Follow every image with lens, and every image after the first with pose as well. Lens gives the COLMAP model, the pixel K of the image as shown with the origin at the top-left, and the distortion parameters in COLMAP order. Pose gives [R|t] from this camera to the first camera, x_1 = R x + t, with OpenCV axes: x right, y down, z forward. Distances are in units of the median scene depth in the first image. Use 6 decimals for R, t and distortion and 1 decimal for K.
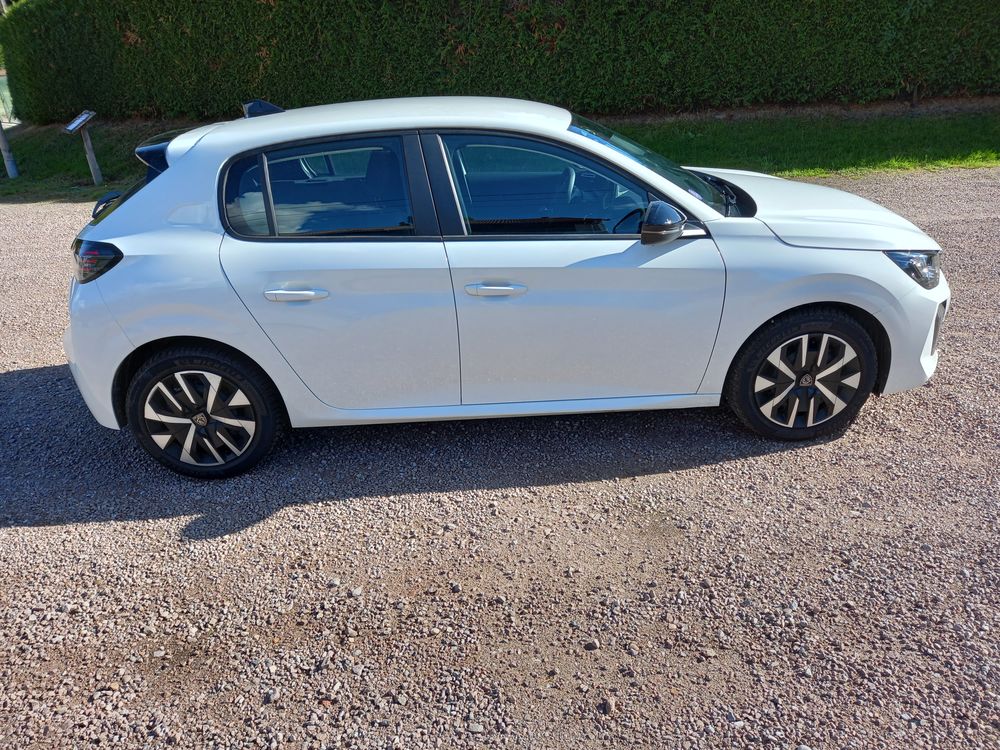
lens RADIAL K [[739.0, 0, 504.6], [0, 739.0, 376.1], [0, 0, 1]] dist [0.031094, -0.012487]
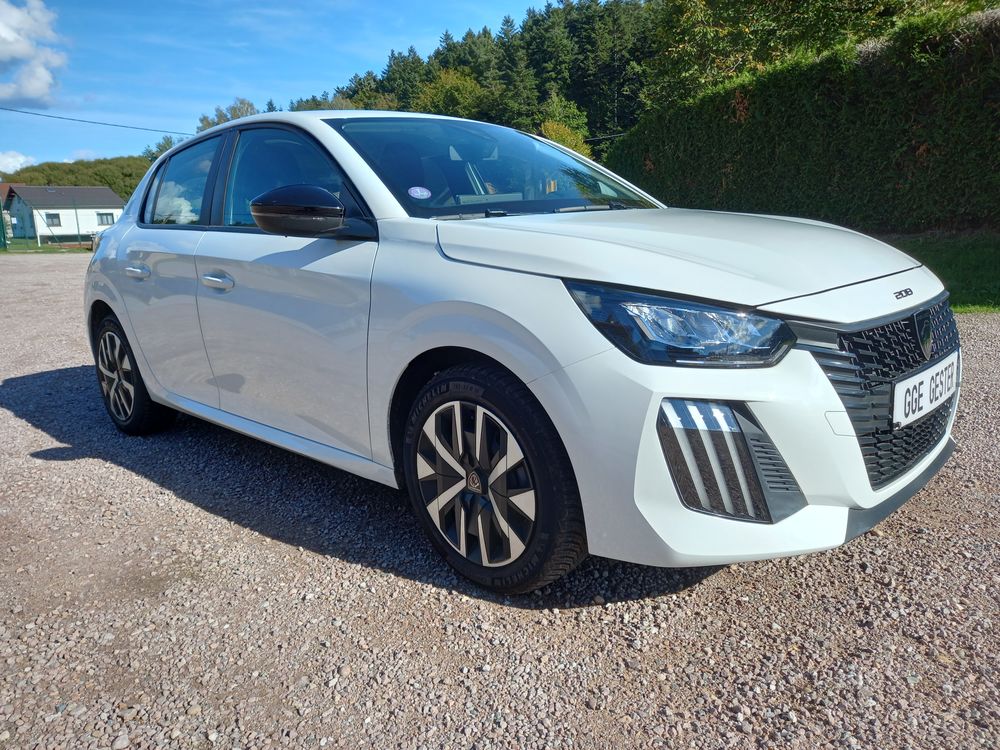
lens RADIAL K [[739.0, 0, 504.6], [0, 739.0, 376.1], [0, 0, 1]] dist [0.031094, -0.012487]
pose [[0.678957, 0.161024, -0.716302, 0.865075], [-0.291010, 0.954760, -0.061209, -0.048473], [0.674040, 0.250009, 0.695101, 0.581616]]
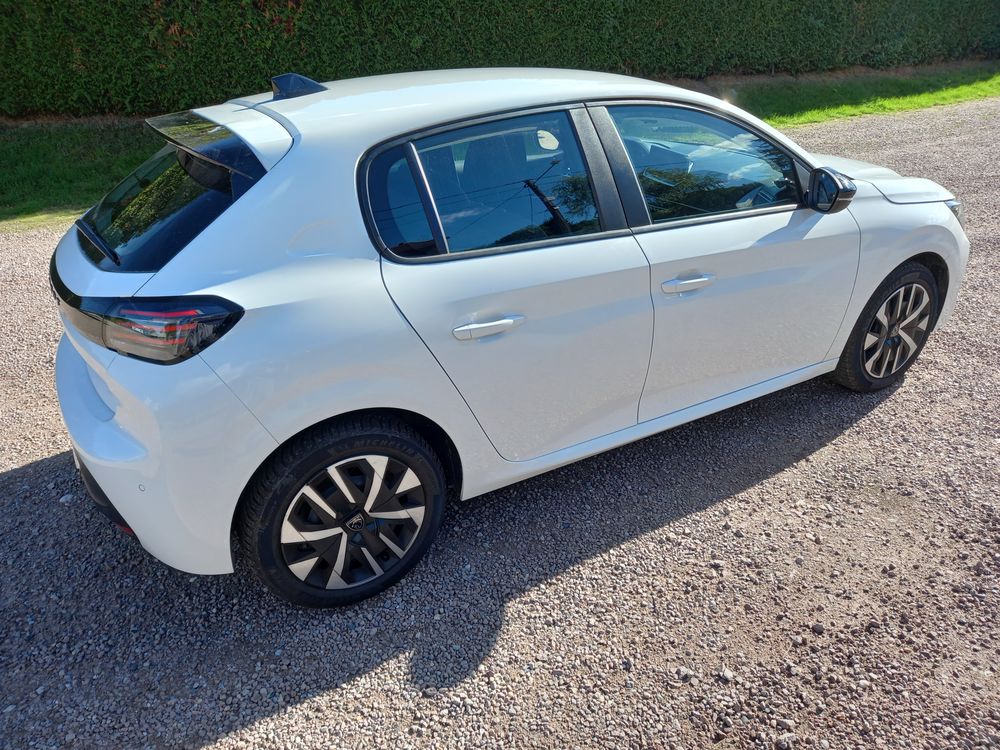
lens RADIAL K [[739.0, 0, 504.6], [0, 739.0, 376.1], [0, 0, 1]] dist [0.031094, -0.012487]
pose [[0.881489, -0.189189, 0.432649, -0.564514], [0.185886, 0.981280, 0.050365, -0.088877], [-0.434078, 0.036027, 0.900155, 0.296374]]
